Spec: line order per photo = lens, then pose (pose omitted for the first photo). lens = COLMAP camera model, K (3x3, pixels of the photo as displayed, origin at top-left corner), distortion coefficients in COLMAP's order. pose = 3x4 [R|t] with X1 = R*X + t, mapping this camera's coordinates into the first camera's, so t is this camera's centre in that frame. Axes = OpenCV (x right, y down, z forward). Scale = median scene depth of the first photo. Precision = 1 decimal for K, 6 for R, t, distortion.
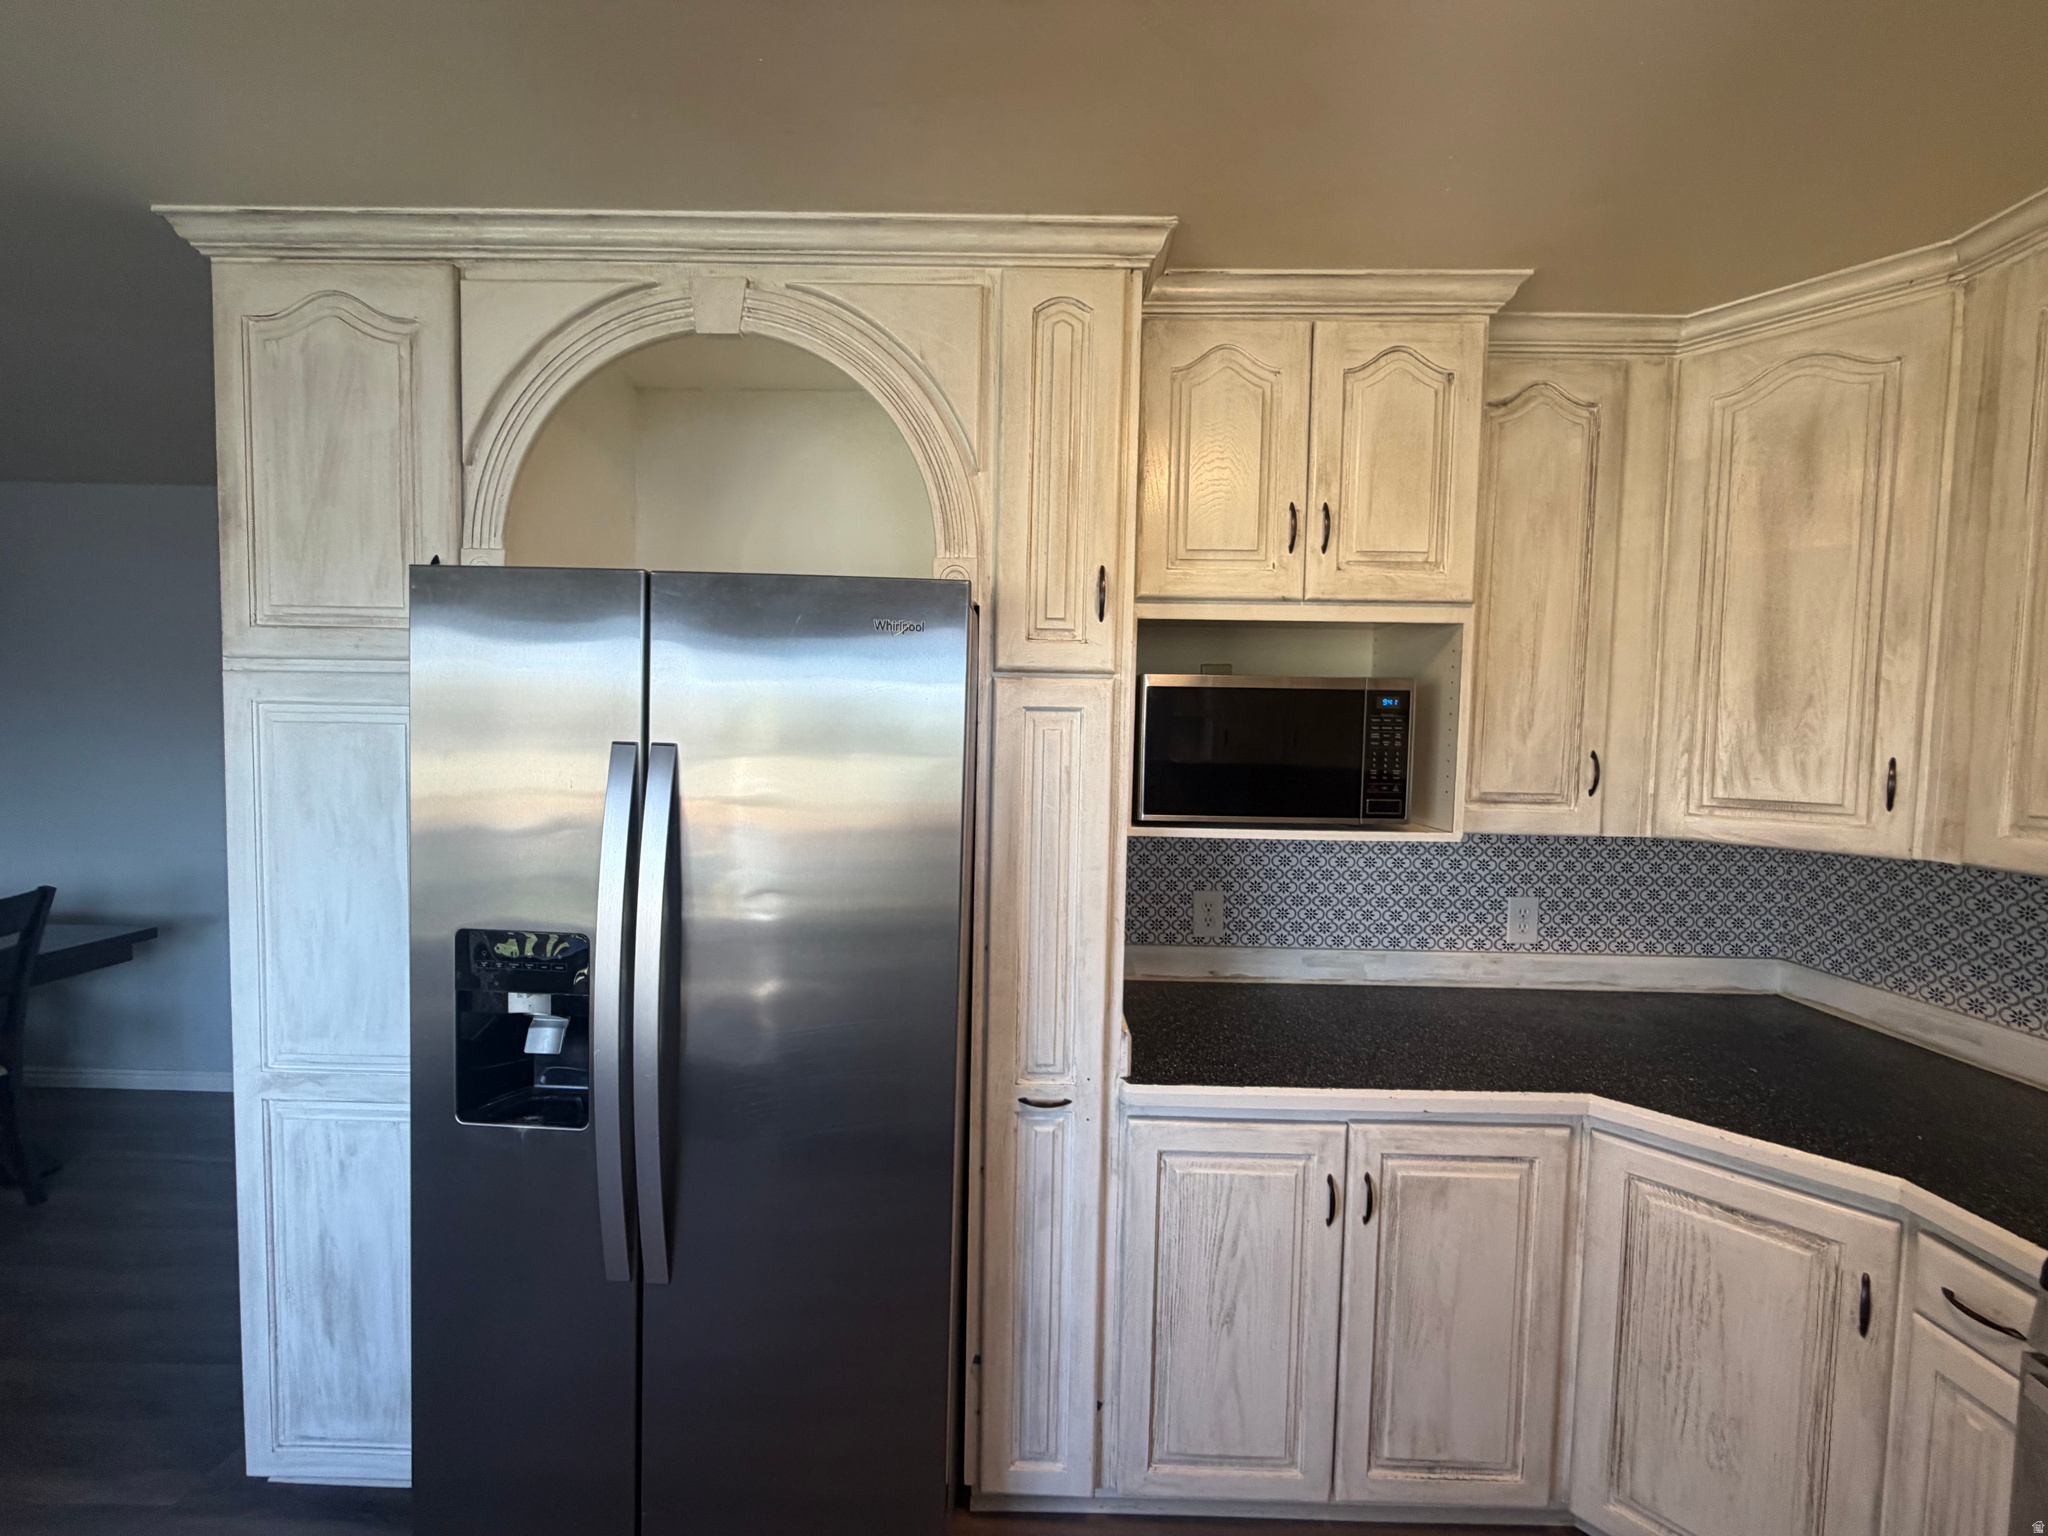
lens RADIAL K [[819.5, 0, 1023.4], [0, 819.5, 768.6], [0, 0, 1]] dist [0.001112, 0.001519]
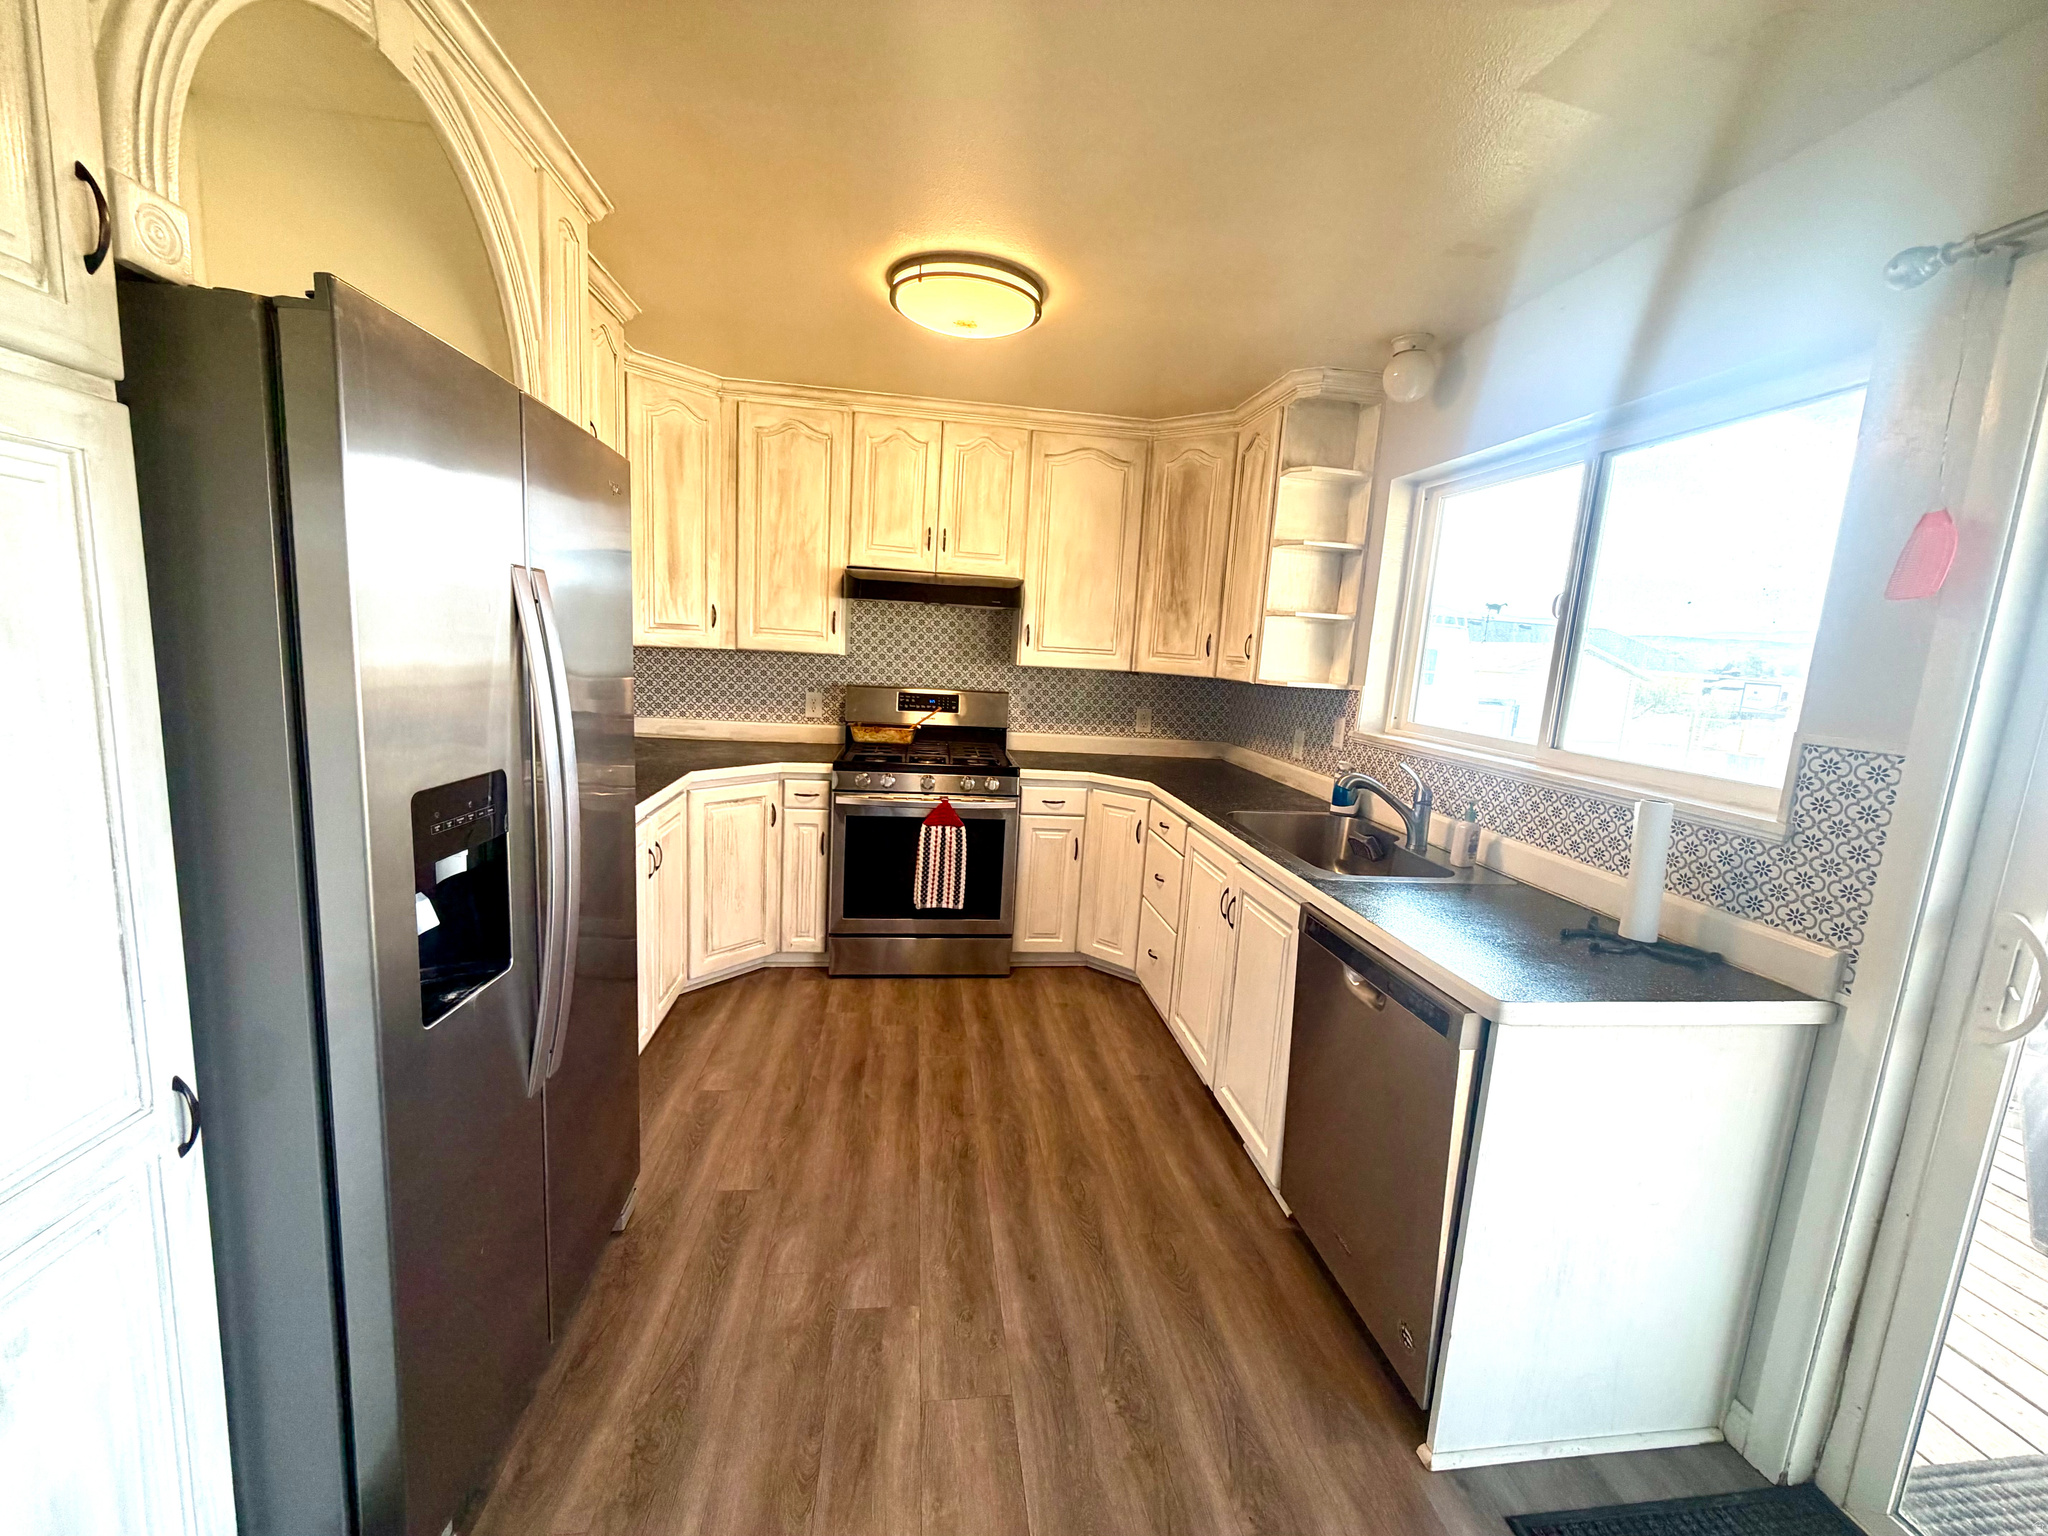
lens RADIAL K [[819.5, 0, 1025.8], [0, 819.5, 766.5], [0, 0, 1]] dist [0.001112, 0.001519]
pose [[-0.148255, -0.179648, 0.972495, -1.361312], [-0.013936, 0.983644, 0.179583, 0.009439], [-0.988851, 0.013071, -0.148333, 0.482771]]
